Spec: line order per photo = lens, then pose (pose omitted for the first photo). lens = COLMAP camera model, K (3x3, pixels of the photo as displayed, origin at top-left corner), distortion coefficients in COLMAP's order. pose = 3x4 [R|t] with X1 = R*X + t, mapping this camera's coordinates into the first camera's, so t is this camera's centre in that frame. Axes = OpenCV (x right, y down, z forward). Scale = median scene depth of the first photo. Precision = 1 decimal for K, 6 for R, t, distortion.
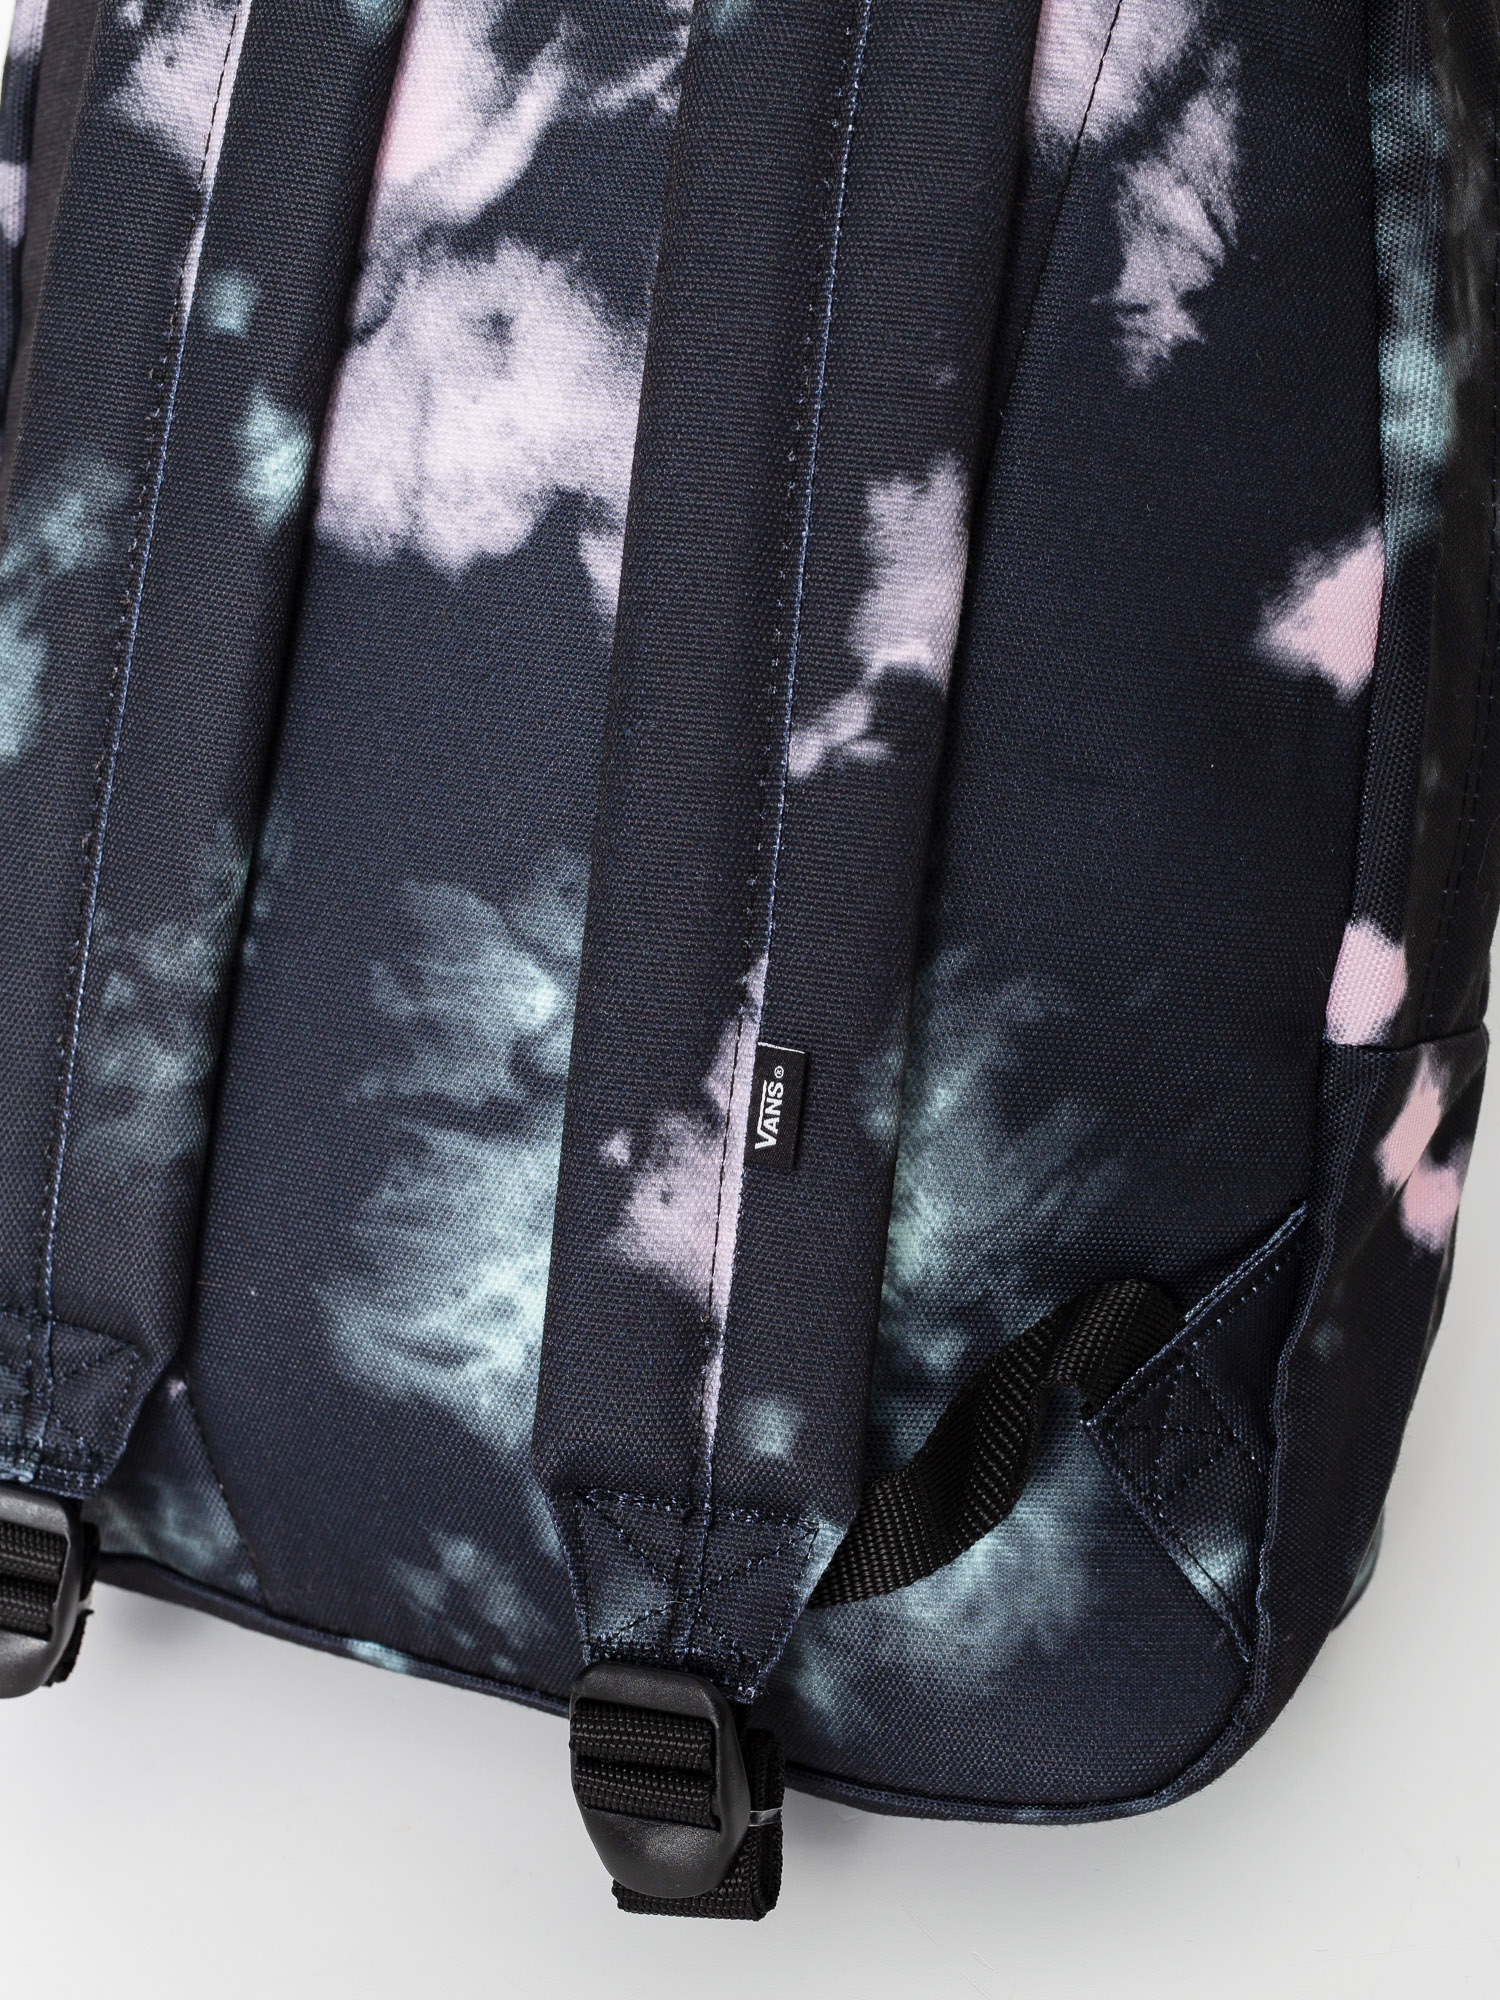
lens RADIAL K [[3091.6, 0, 750.0], [0, 3091.6, 1000.0], [0, 0, 1]] dist [-0.020971, -0.242940]
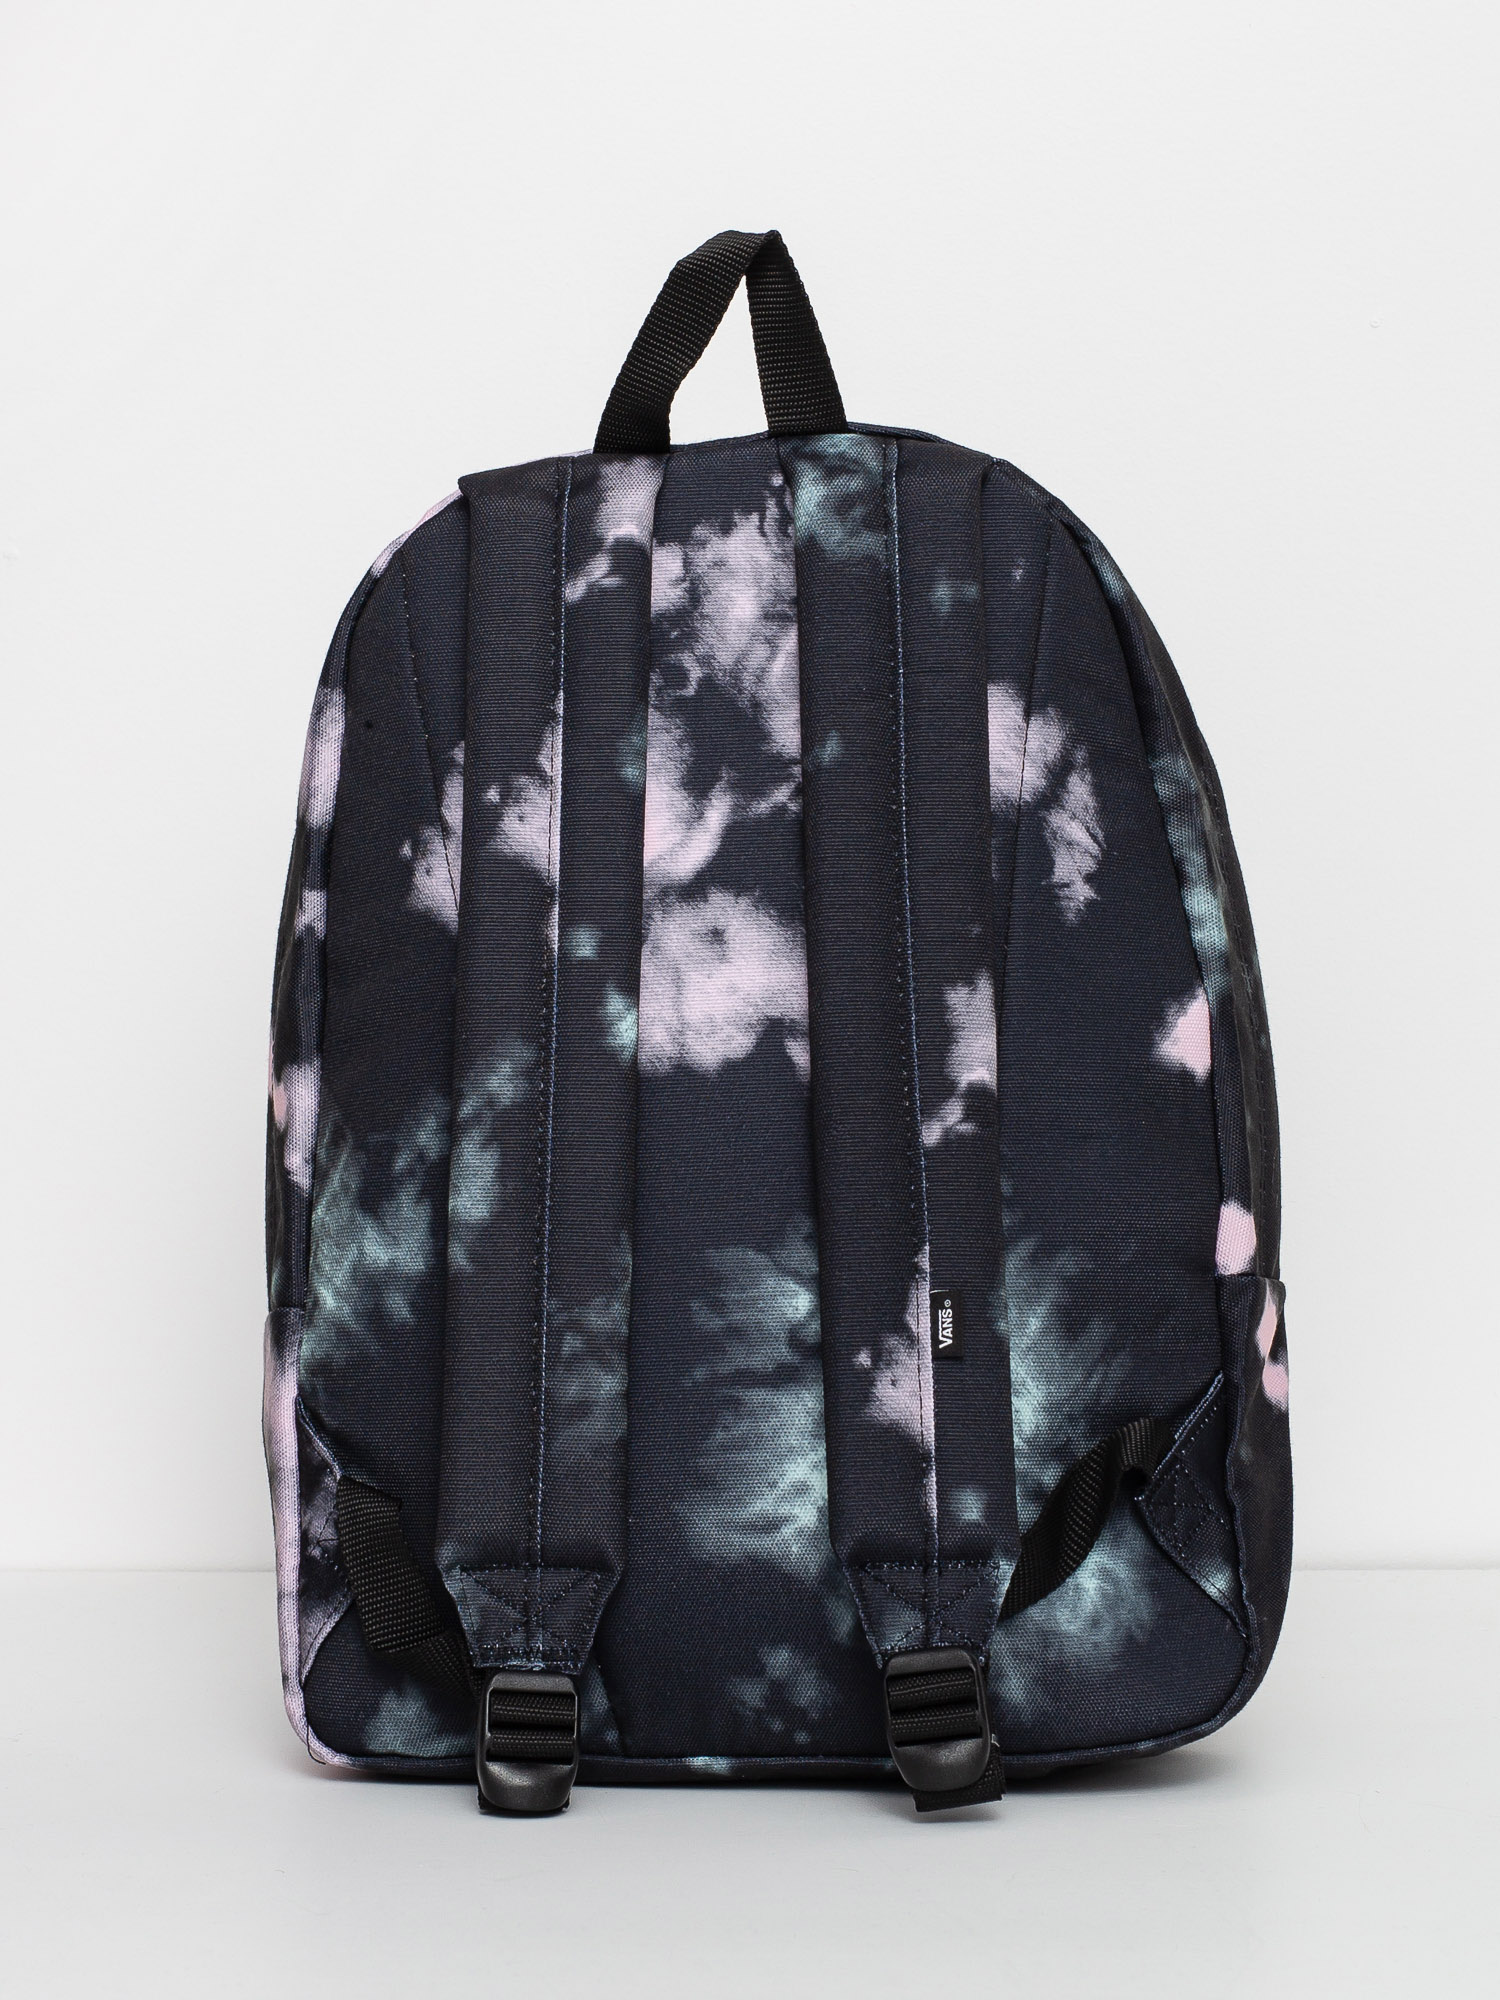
lens RADIAL K [[3091.6, 0, 750.0], [0, 3091.6, 1000.0], [0, 0, 1]] dist [-0.020971, -0.242940]
pose [[0.969134, -0.110678, 0.220296, -0.459826], [0.162106, 0.959312, -0.231174, 0.234272], [-0.185747, 0.259750, 0.947643, -0.690163]]
